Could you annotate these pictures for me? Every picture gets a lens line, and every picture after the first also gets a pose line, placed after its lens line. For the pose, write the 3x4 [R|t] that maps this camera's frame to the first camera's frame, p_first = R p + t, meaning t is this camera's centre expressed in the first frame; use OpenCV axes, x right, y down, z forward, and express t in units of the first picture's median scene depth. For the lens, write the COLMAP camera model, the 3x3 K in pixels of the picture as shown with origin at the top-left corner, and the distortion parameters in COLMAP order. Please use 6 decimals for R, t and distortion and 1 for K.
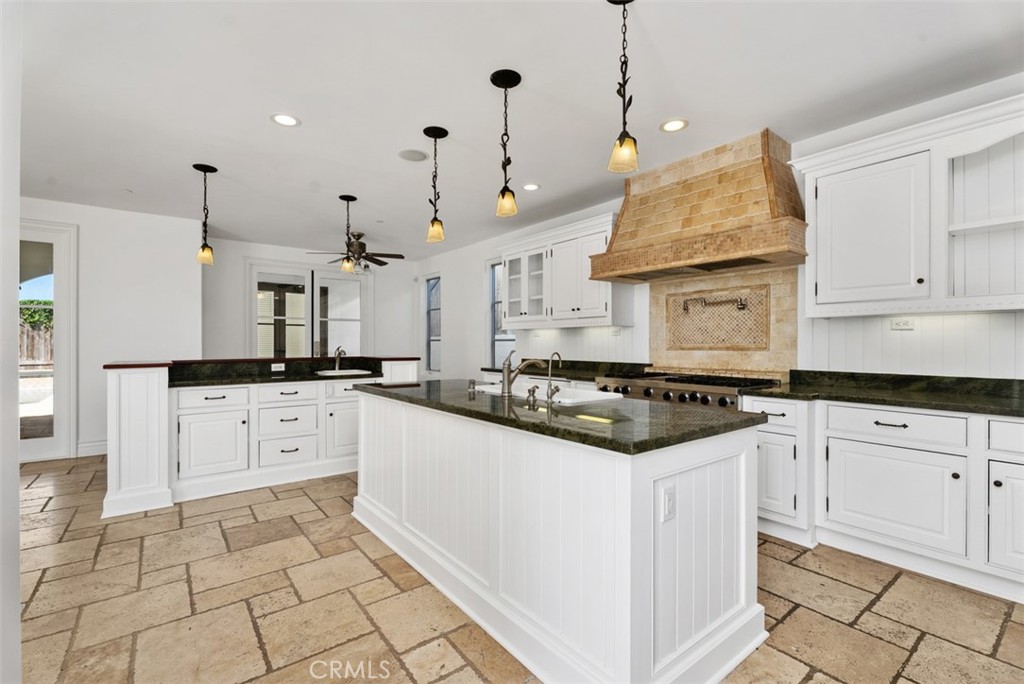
lens RADIAL K [[460.1, 0, 518.9], [0, 460.1, 343.1], [0, 0, 1]] dist [-0.003016, 0.000058]
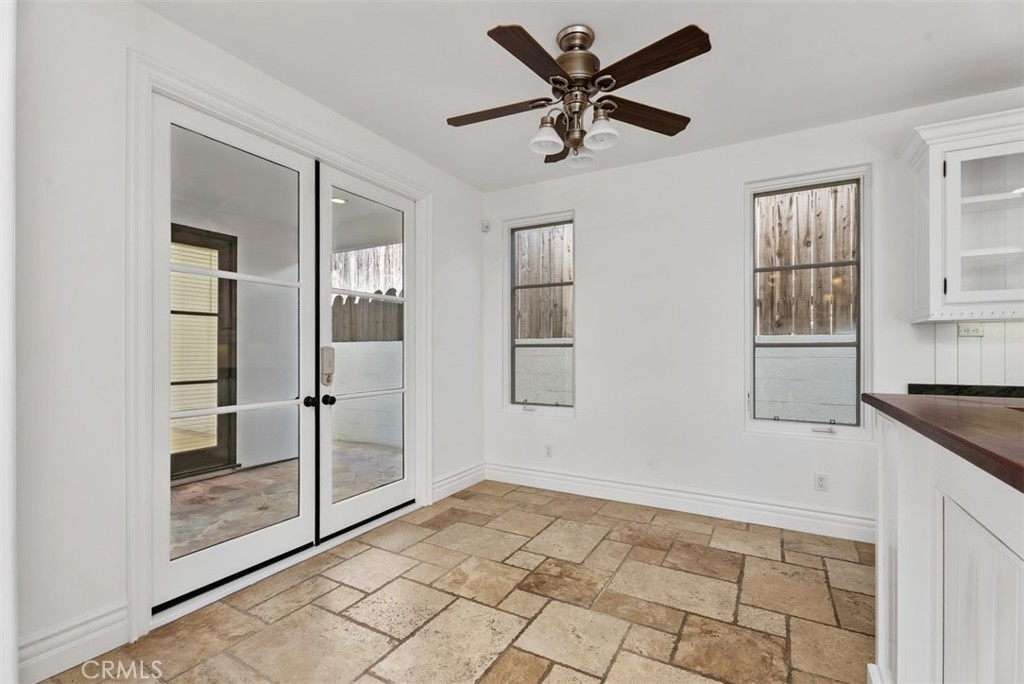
lens RADIAL K [[460.1, 0, 506.5], [0, 460.1, 349.1], [0, 0, 1]] dist [-0.003016, 0.000058]
pose [[0.922426, -0.002711, 0.386165, -0.859415], [0.002719, 0.999996, 0.000525, -0.005715], [-0.386165, 0.000566, 0.922430, 1.123720]]
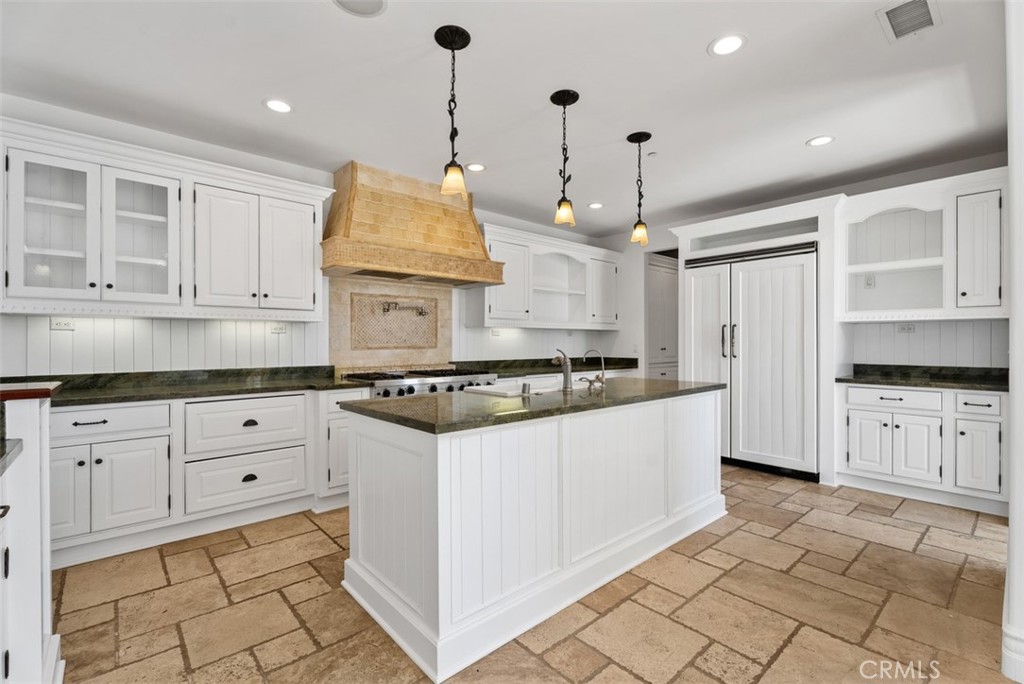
lens RADIAL K [[460.1, 0, 510.7], [0, 460.1, 340.2], [0, 0, 1]] dist [-0.003016, 0.000058]
pose [[-0.067222, 0.007645, 0.997709, -0.740216], [0.004119, 0.999964, -0.007385, 0.002630], [-0.997730, 0.003613, -0.067251, 0.809931]]
